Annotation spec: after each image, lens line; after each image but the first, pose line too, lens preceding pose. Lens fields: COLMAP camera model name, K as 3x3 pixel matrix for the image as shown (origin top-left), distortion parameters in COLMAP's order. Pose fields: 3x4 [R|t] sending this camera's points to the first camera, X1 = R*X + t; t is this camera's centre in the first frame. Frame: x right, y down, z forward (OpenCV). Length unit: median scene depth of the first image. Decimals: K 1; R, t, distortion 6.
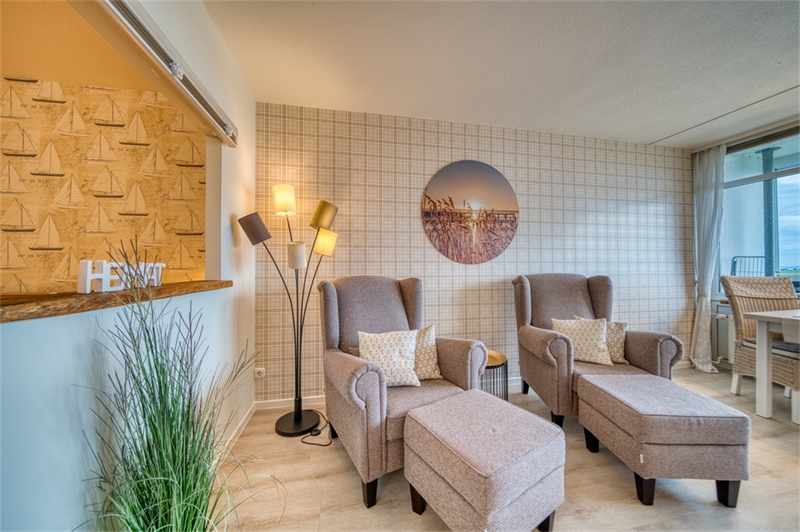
lens RADIAL K [[270.1, 0, 406.8], [0, 270.1, 265.8], [0, 0, 1]] dist [-0.005226, 0.000568]
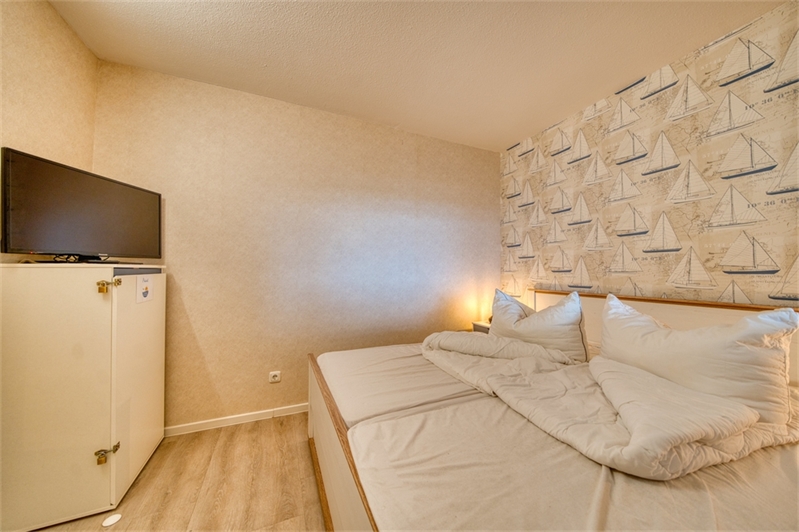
lens RADIAL K [[269.8, 0, 384.0], [0, 269.8, 264.2], [0, 0, 1]] dist [-0.005226, 0.000568]
pose [[0.199824, -0.022231, -0.979580, -0.483655], [0.006114, 0.999751, -0.021442, -0.001990], [0.979813, -0.001705, 0.199910, -0.088301]]
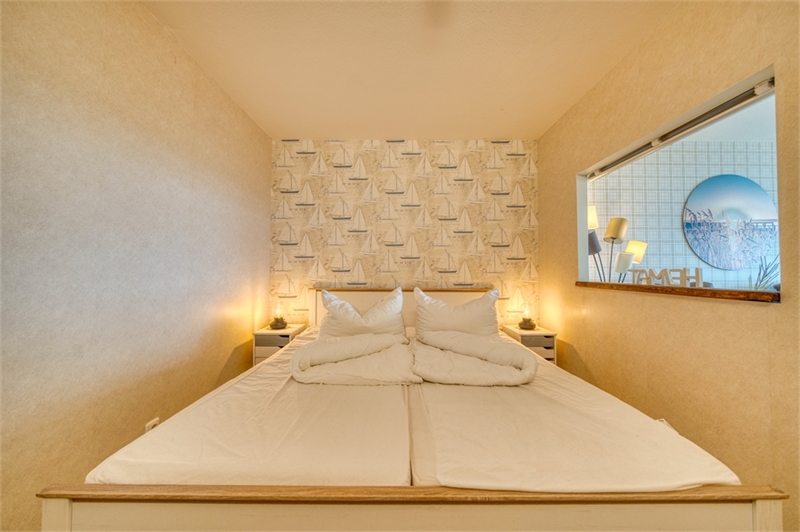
lens RADIAL K [[270.1, 0, 423.8], [0, 270.1, 265.1], [0, 0, 1]] dist [-0.005226, 0.000568]
pose [[0.980353, 0.002734, -0.197231, -0.759252], [-0.006009, 0.999854, -0.016007, -0.002200], [0.197159, 0.016878, 0.980226, -0.294486]]
